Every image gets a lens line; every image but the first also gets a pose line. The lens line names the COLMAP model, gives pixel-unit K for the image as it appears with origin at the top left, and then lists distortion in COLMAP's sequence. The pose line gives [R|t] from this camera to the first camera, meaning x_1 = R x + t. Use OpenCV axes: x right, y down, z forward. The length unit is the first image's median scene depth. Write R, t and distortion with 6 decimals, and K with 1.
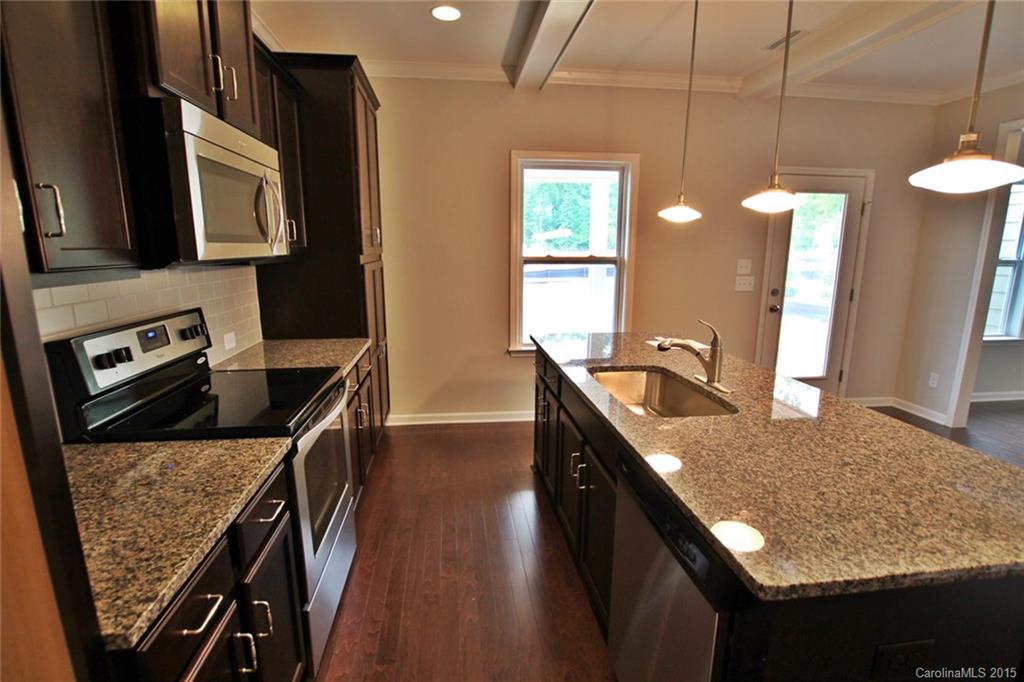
lens RADIAL K [[500.8, 0, 512.0], [0, 500.8, 341.0], [0, 0, 1]] dist [-0.013800, 0.000264]
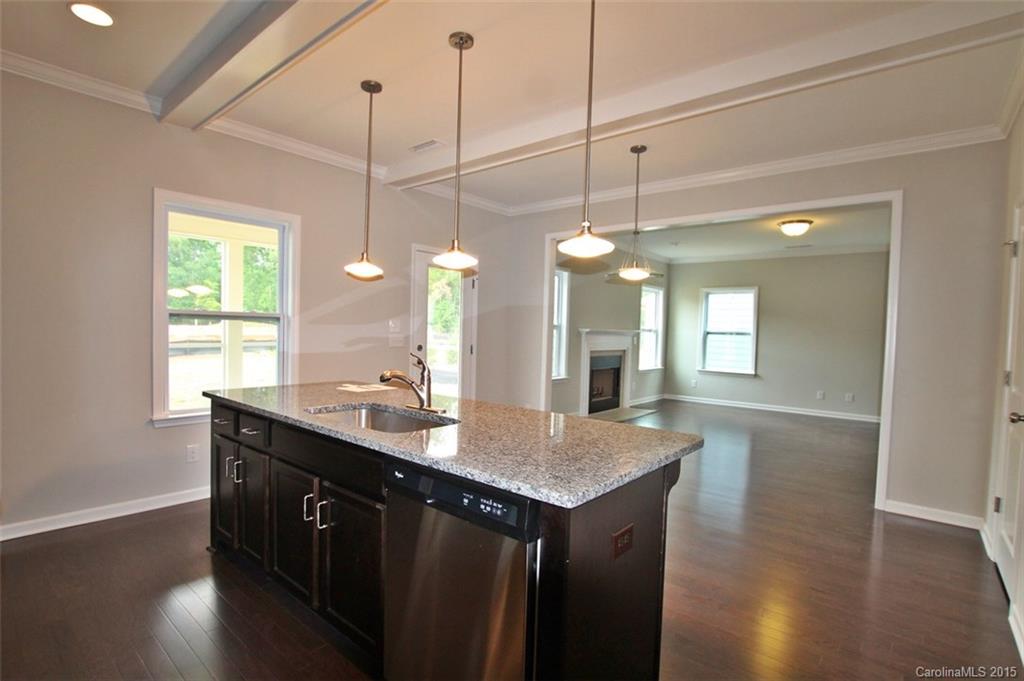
lens RADIAL K [[493.9, 0, 512.0], [0, 493.9, 340.5], [0, 0, 1]] dist [-0.027183, 0.000744]
pose [[0.733477, -0.001101, 0.679714, -0.140774], [0.104544, 0.988283, -0.111212, 0.049185], [-0.671627, 0.152631, 0.724998, 0.010691]]
